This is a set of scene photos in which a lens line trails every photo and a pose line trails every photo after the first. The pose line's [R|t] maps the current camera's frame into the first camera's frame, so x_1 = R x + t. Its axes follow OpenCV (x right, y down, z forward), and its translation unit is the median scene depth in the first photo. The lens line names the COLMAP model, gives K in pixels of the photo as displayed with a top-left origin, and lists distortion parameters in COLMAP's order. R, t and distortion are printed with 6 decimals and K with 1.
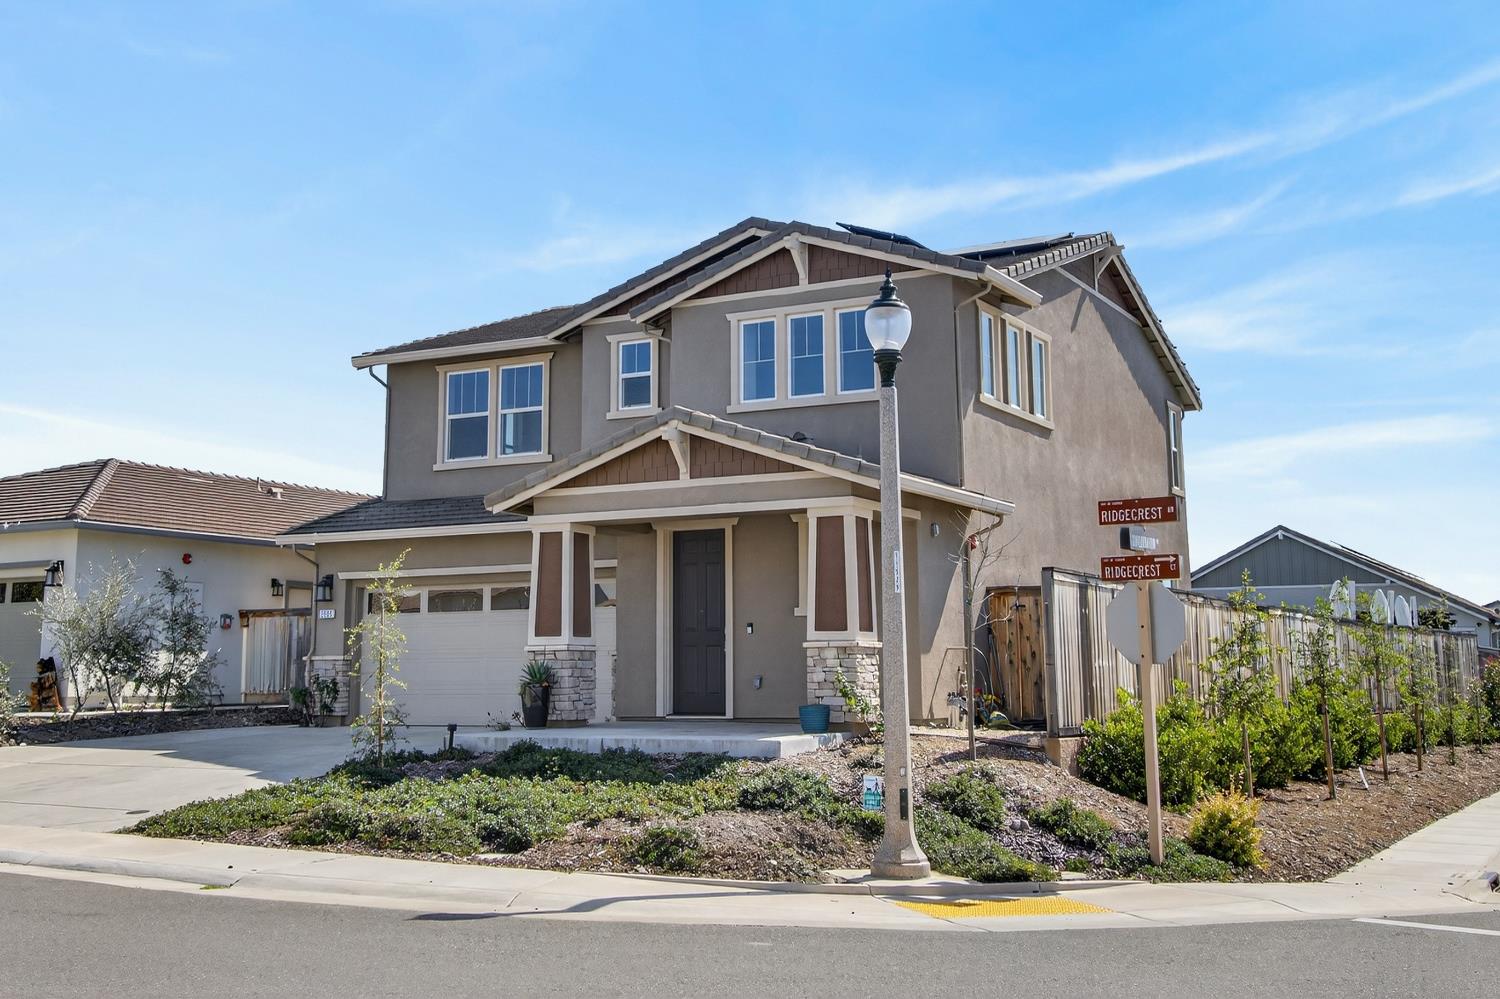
lens RADIAL K [[1699.5, 0, 729.0], [0, 1699.5, 421.9], [0, 0, 1]] dist [0.002149, -0.026699]
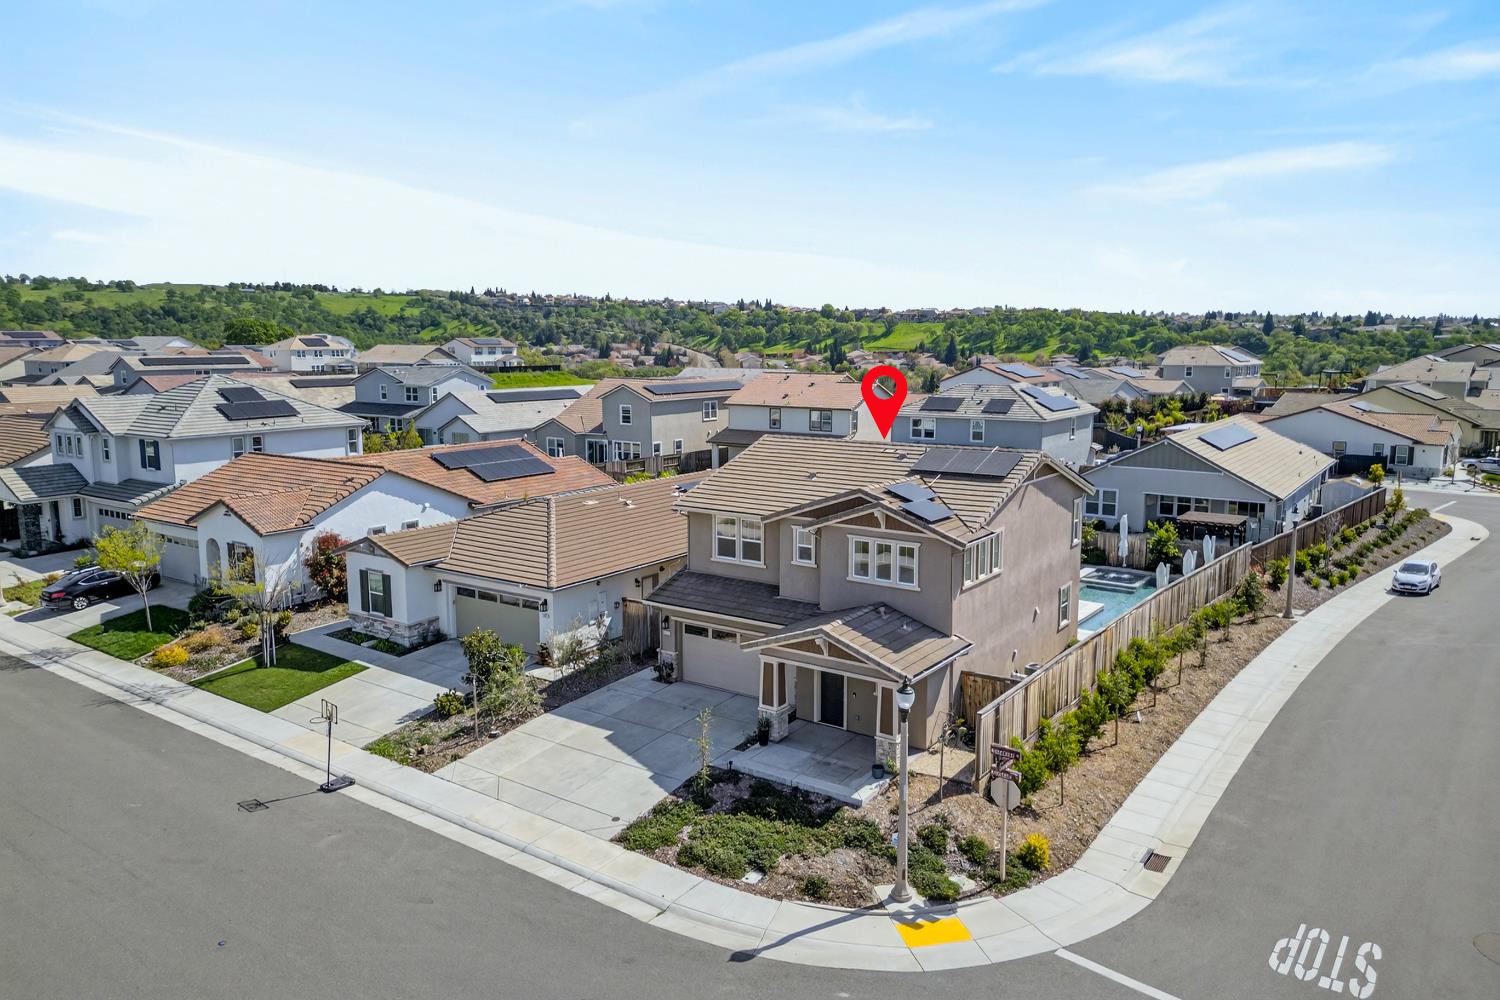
lens RADIAL K [[1042.3, 0, 750.0], [0, 1042.3, 500.0], [0, 0, 1]] dist [-0.000413, 0.000258]
pose [[0.994240, 0.014921, -0.106132, 0.016042], [0.018225, 0.952301, 0.304616, -0.513467], [0.105614, -0.304796, 0.946544, -0.250796]]
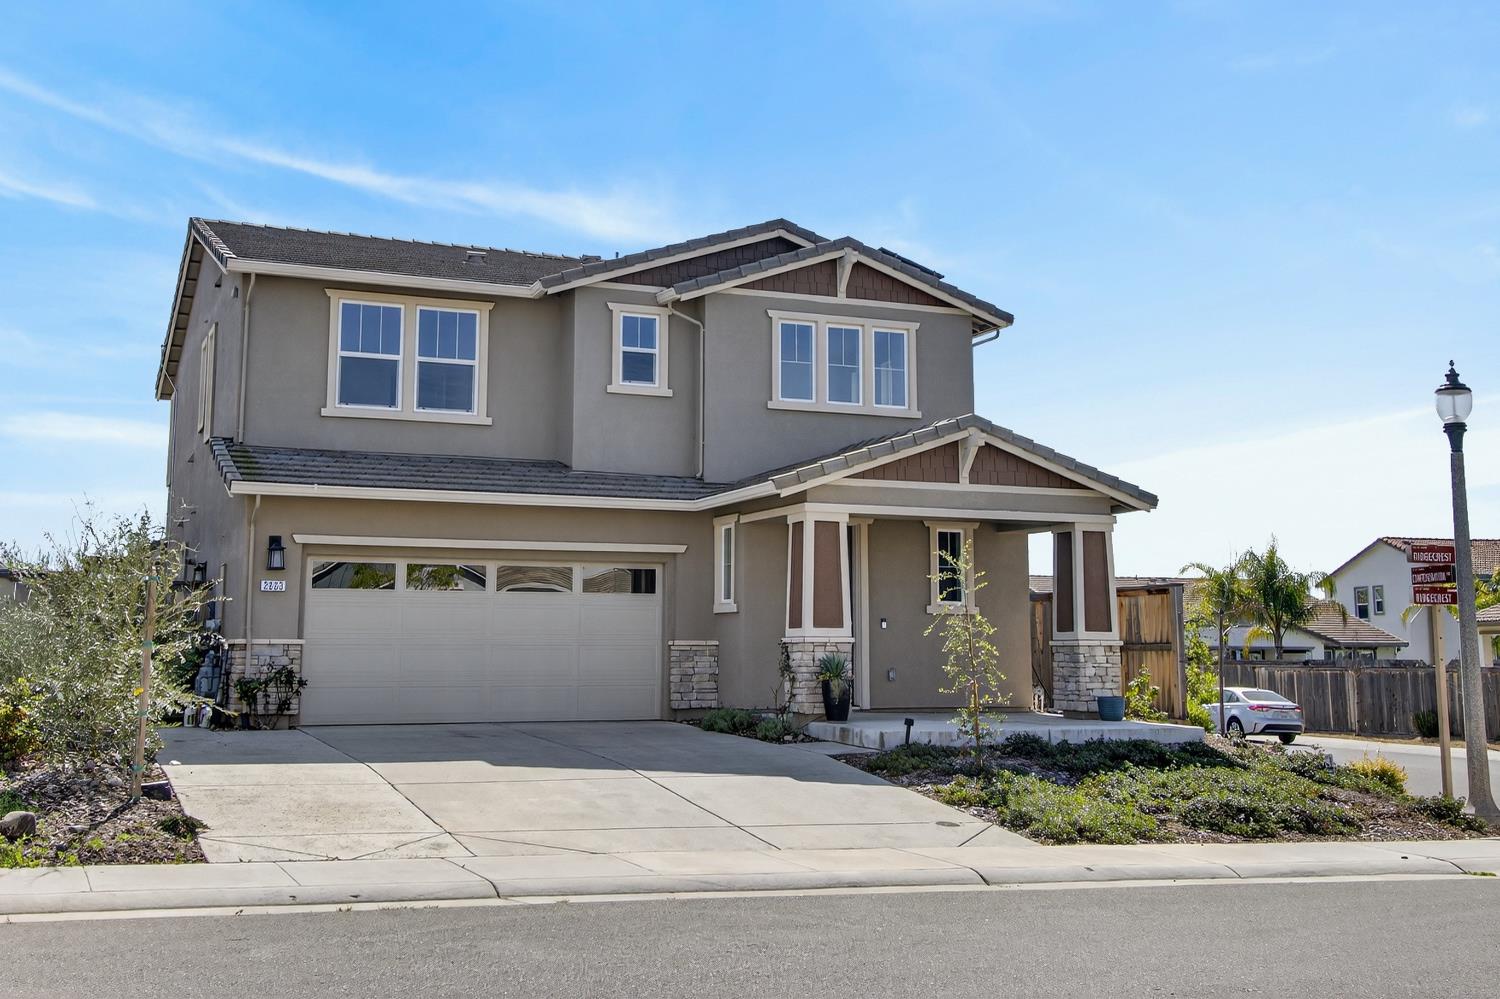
lens RADIAL K [[1699.5, 0, 729.0], [0, 1699.5, 421.9], [0, 0, 1]] dist [0.002149, -0.026699]
pose [[0.621090, 0.118517, 0.774726, -0.795217], [-0.123470, 0.990953, -0.052610, 0.058871], [-0.773952, -0.062980, 0.630104, 0.381720]]
